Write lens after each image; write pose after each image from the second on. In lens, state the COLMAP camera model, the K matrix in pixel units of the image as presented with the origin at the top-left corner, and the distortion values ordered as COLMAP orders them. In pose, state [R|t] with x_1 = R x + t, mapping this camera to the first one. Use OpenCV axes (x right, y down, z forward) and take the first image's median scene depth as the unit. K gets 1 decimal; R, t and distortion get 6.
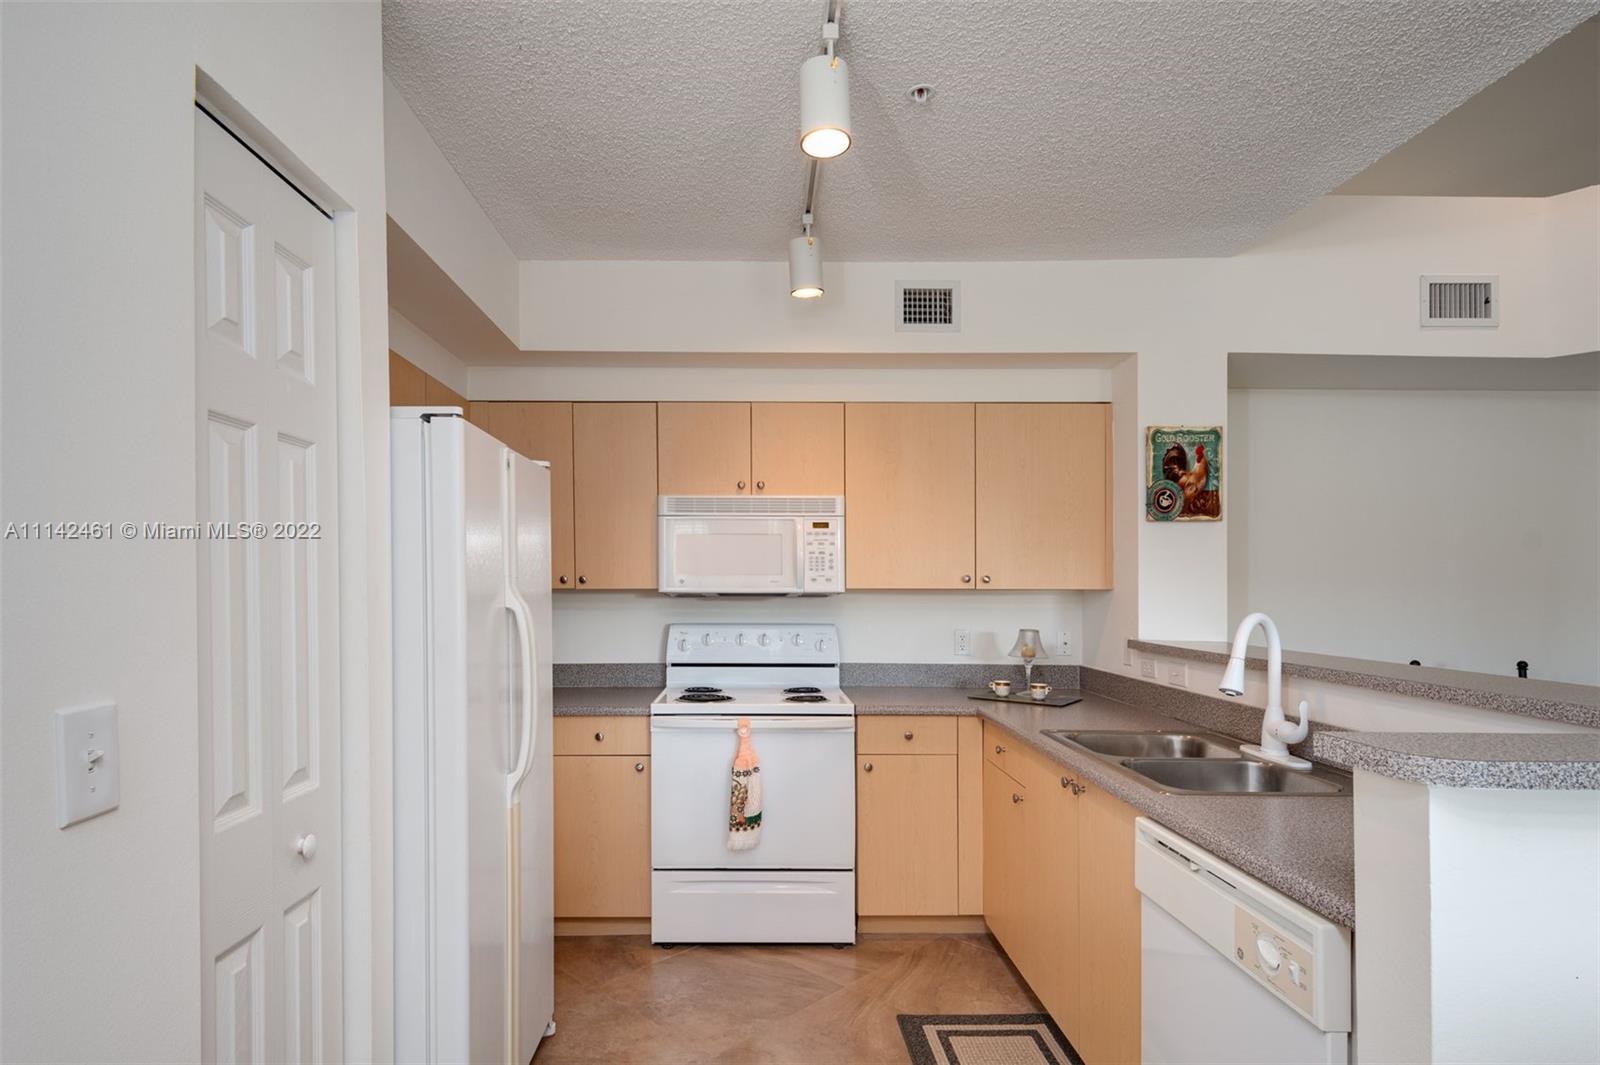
lens RADIAL K [[878.2, 0, 785.9], [0, 878.2, 595.3], [0, 0, 1]] dist [0.001499, -0.000079]
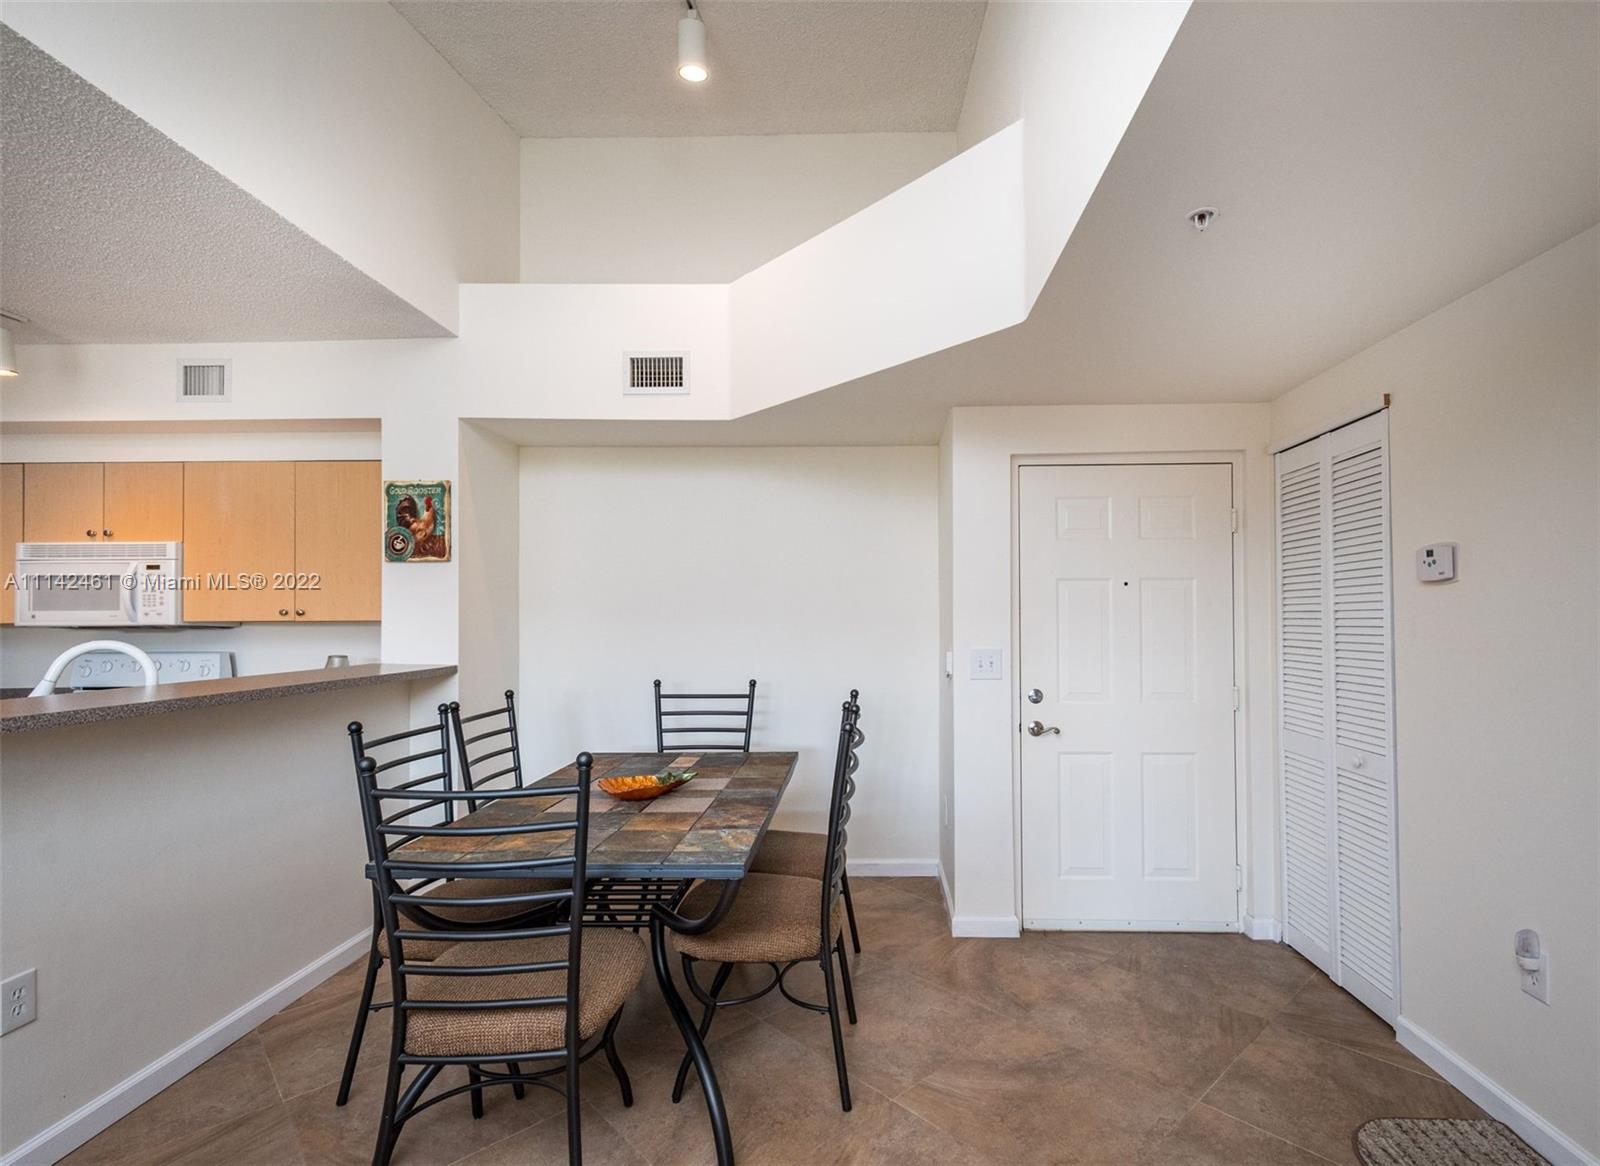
lens RADIAL K [[753.3, 0, 864.8], [0, 753.3, 606.7], [0, 0, 1]] dist [-0.002492, -0.000233]
pose [[0.999967, -0.007937, 0.001832, 1.048196], [0.007977, 0.999711, -0.022682, 0.003064], [-0.001651, 0.022696, 0.999741, 0.001256]]
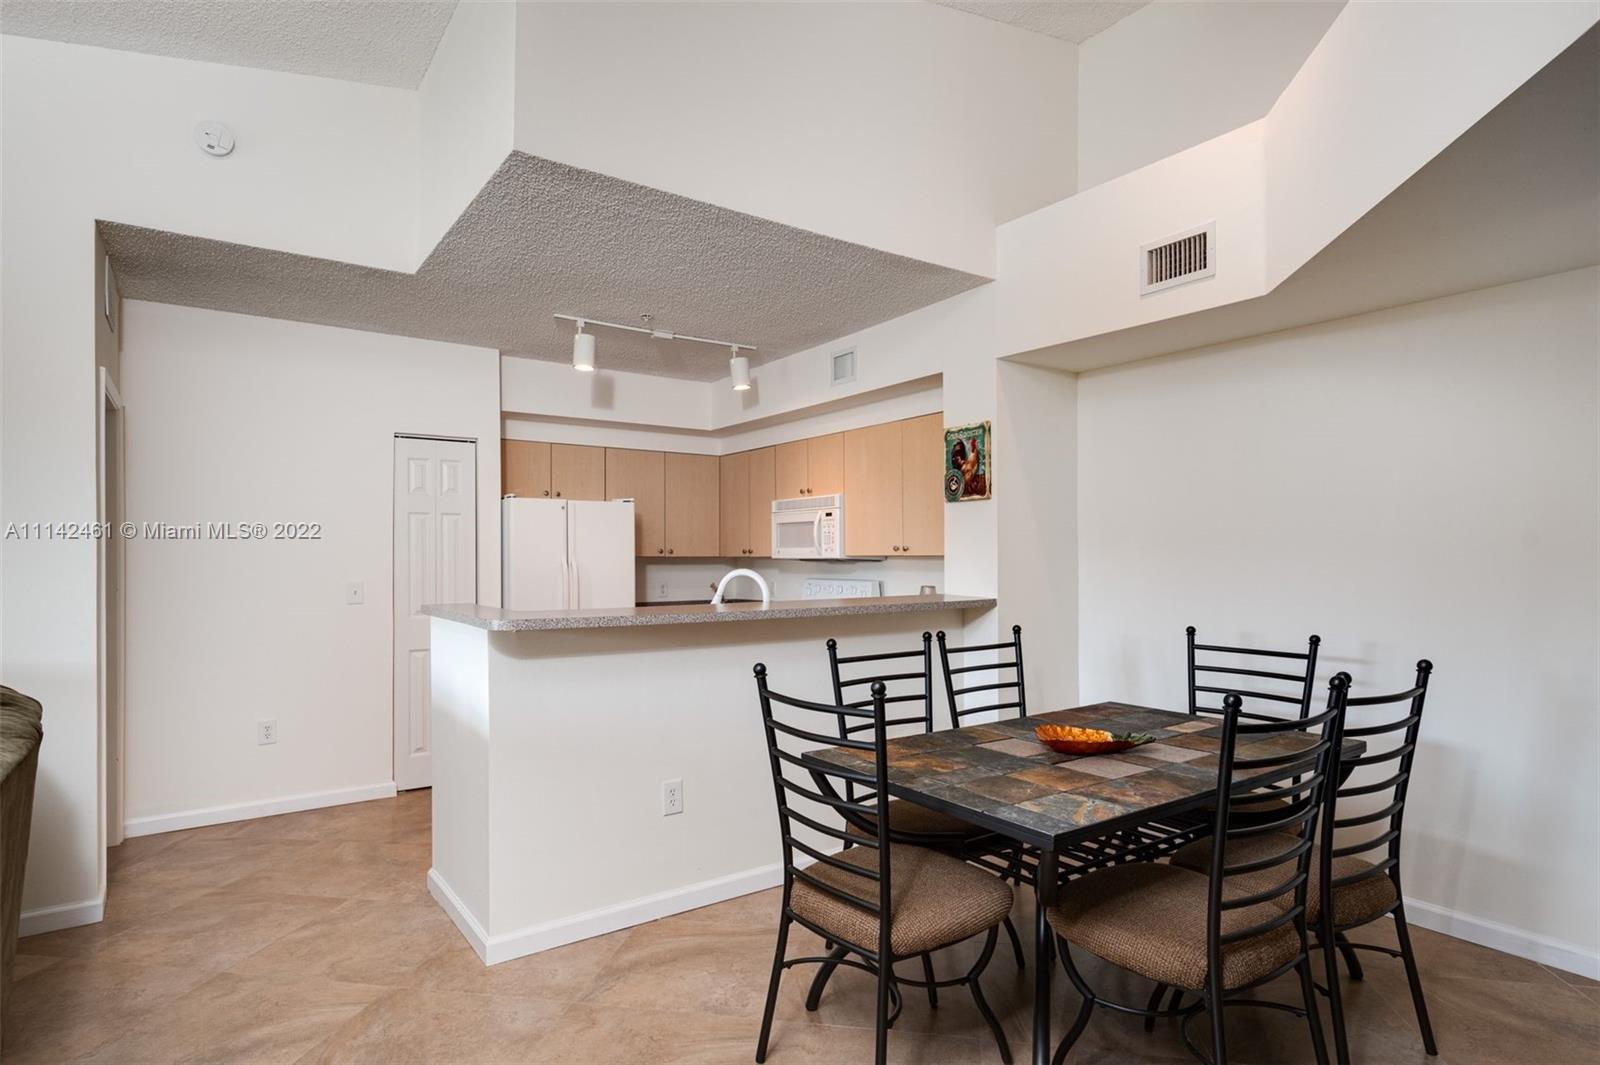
lens RADIAL K [[850.5, 0, 789.2], [0, 850.5, 558.7], [0, 0, 1]] dist [-0.004583, -0.000145]
pose [[0.562919, -0.002520, -0.826508, 1.317056], [0.001257, 0.999997, -0.002193, 0.001267], [0.826511, 0.000196, 0.562920, 0.107901]]
